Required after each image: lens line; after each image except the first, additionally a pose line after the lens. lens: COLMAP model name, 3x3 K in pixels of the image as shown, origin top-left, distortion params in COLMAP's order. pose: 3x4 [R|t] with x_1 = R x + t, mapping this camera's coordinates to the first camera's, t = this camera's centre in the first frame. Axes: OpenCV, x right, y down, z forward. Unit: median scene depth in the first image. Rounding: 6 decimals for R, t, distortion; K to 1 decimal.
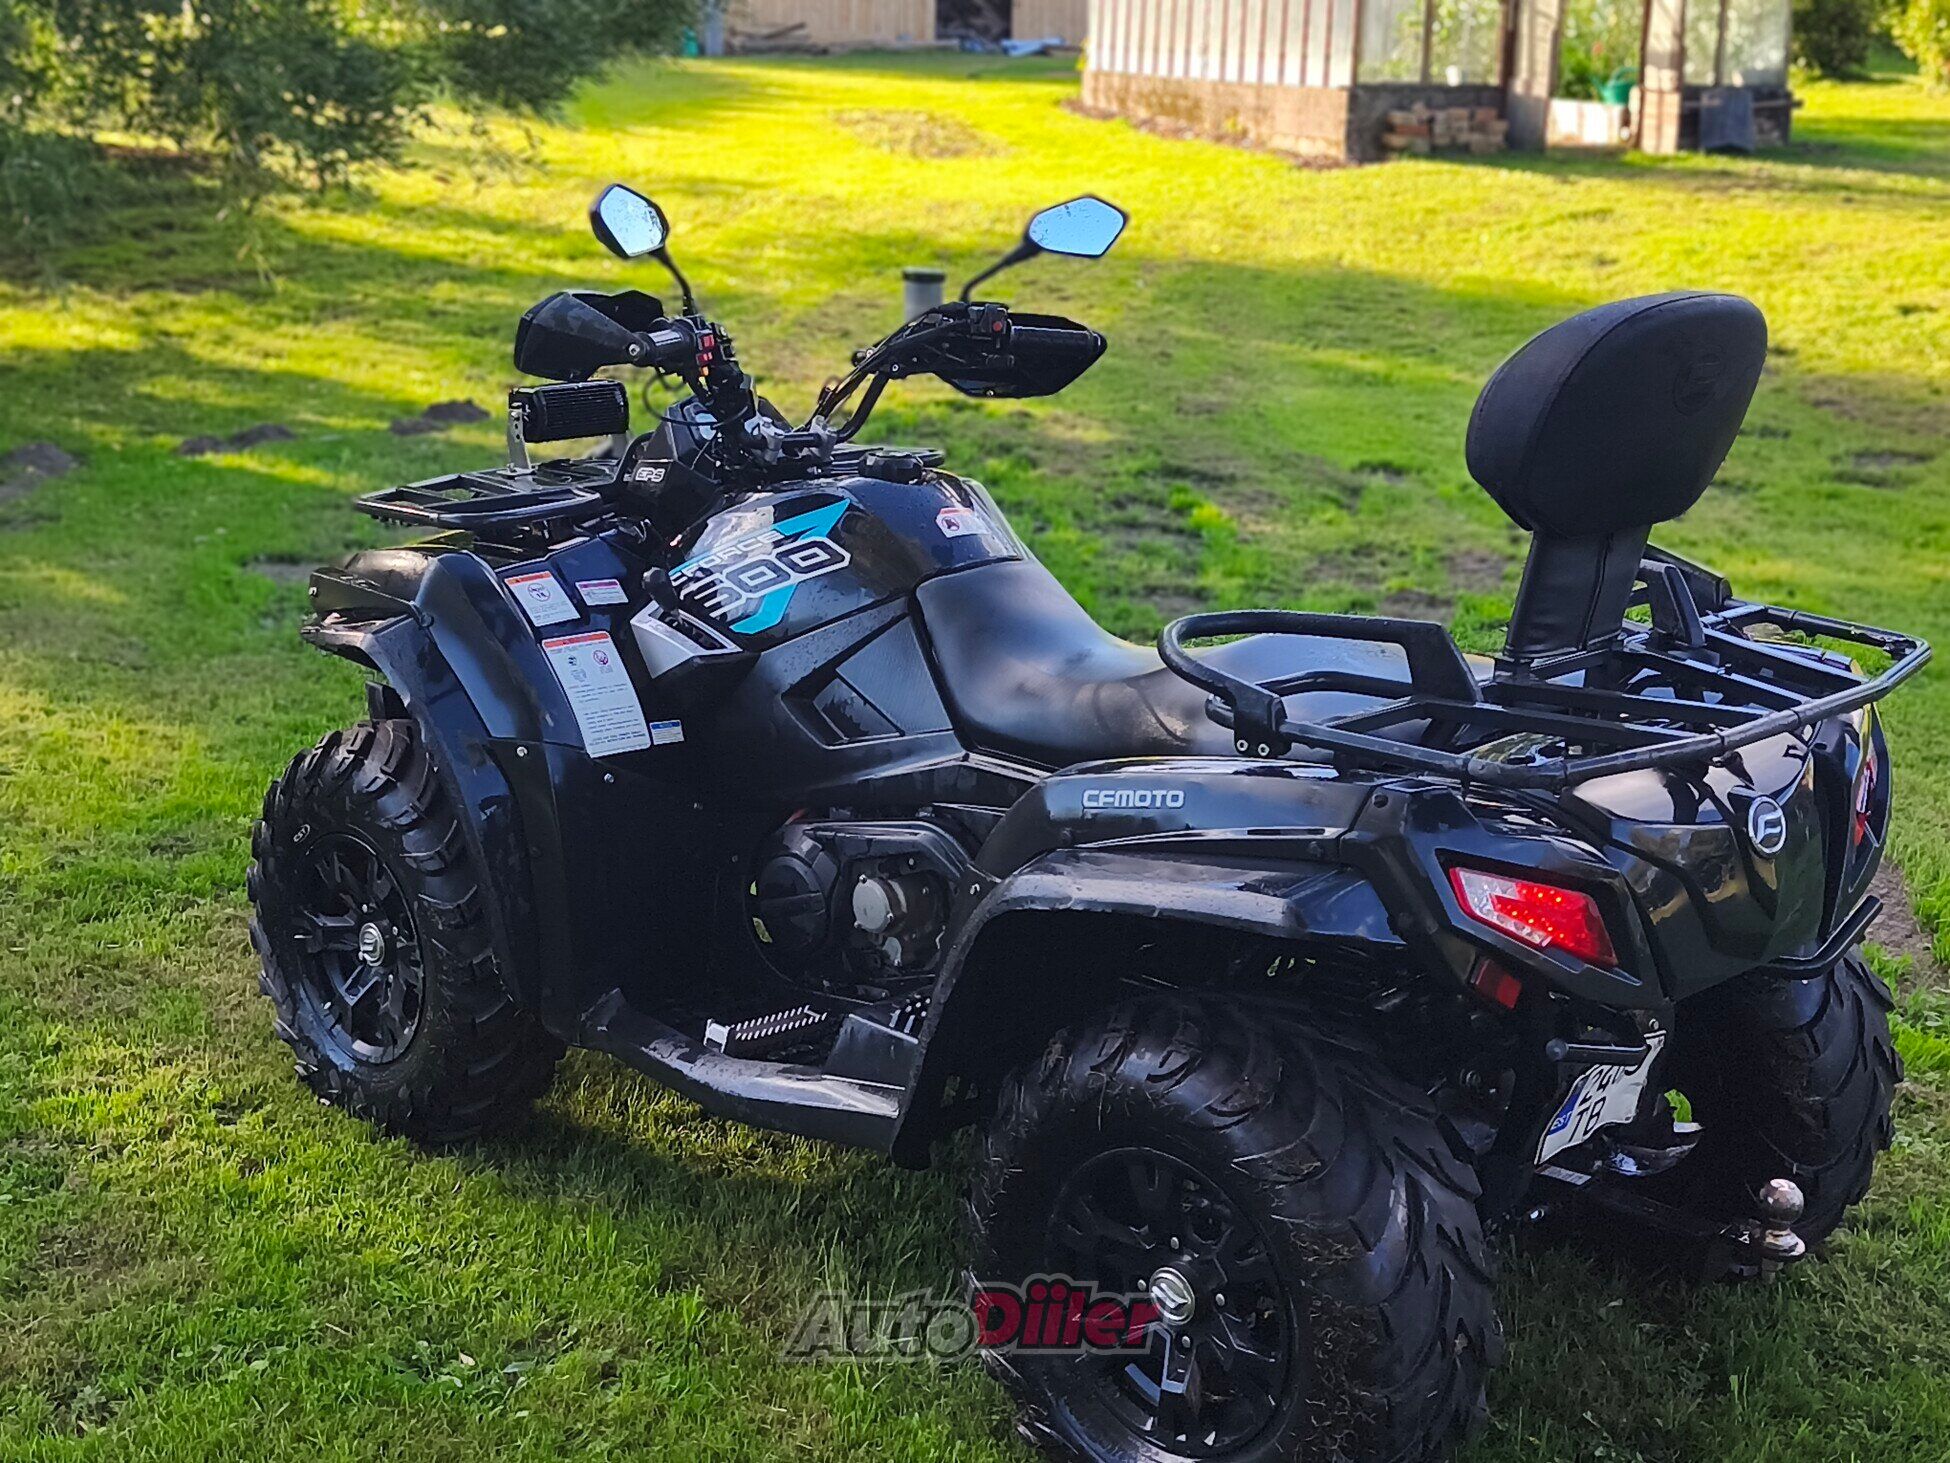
lens RADIAL K [[2609.8, 0, 975.0], [0, 2609.8, 731.5], [0, 0, 1]] dist [0.105860, -0.063502]
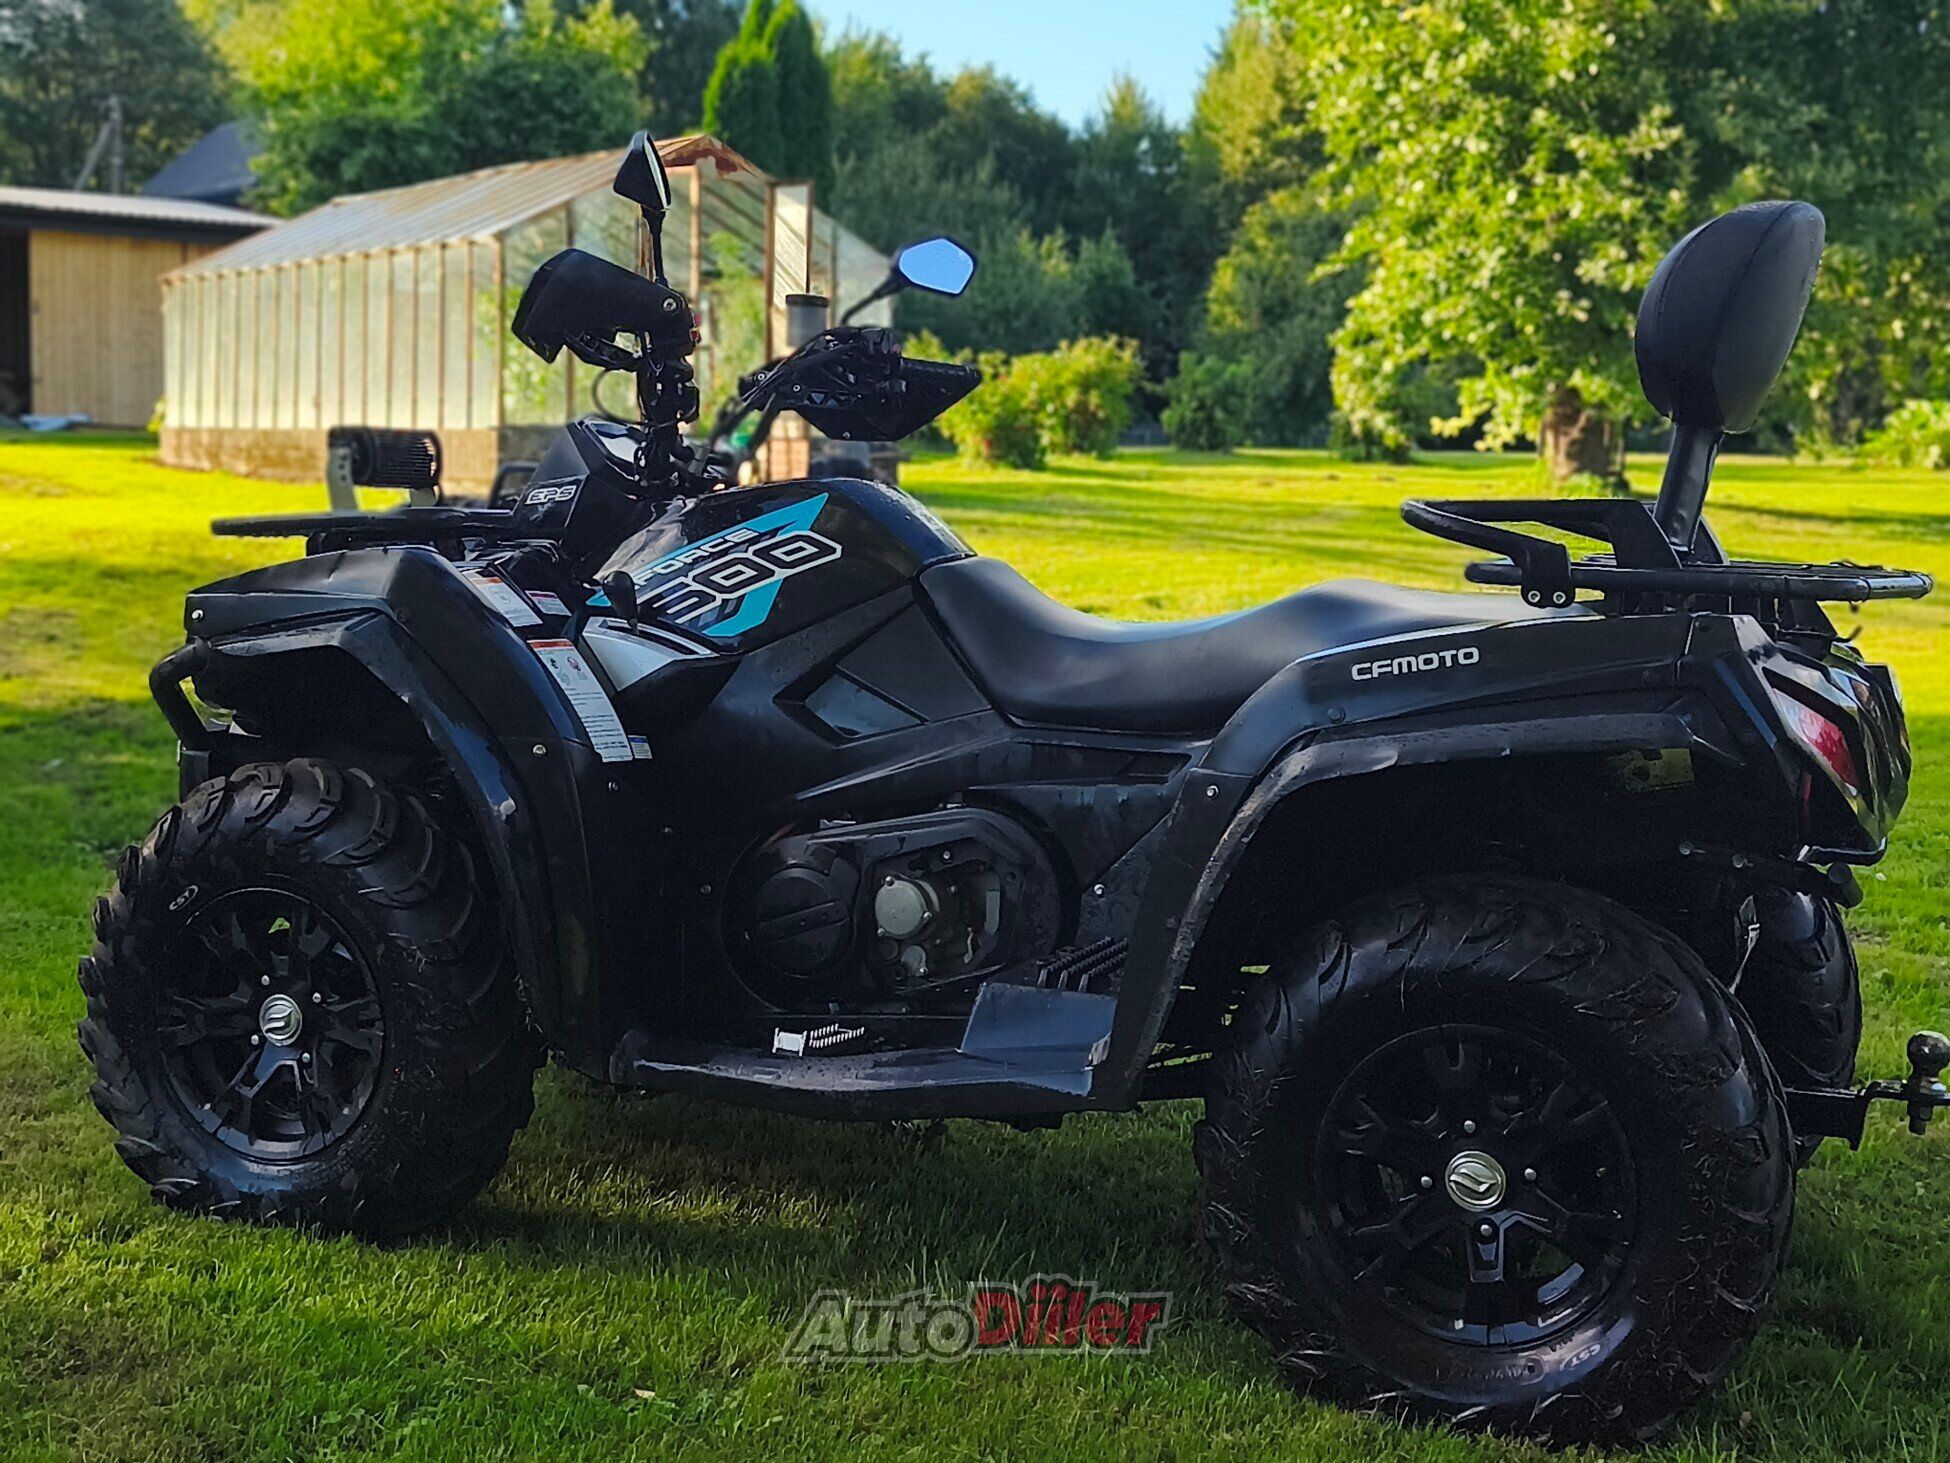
lens RADIAL K [[2620.8, 0, 975.0], [0, 2620.8, 731.5], [0, 0, 1]] dist [0.085699, -0.008446]
pose [[0.926495, -0.027858, 0.375275, -0.348544], [0.085706, 0.986668, -0.138351, 0.129735], [-0.366418, 0.160344, 0.916530, 0.114196]]
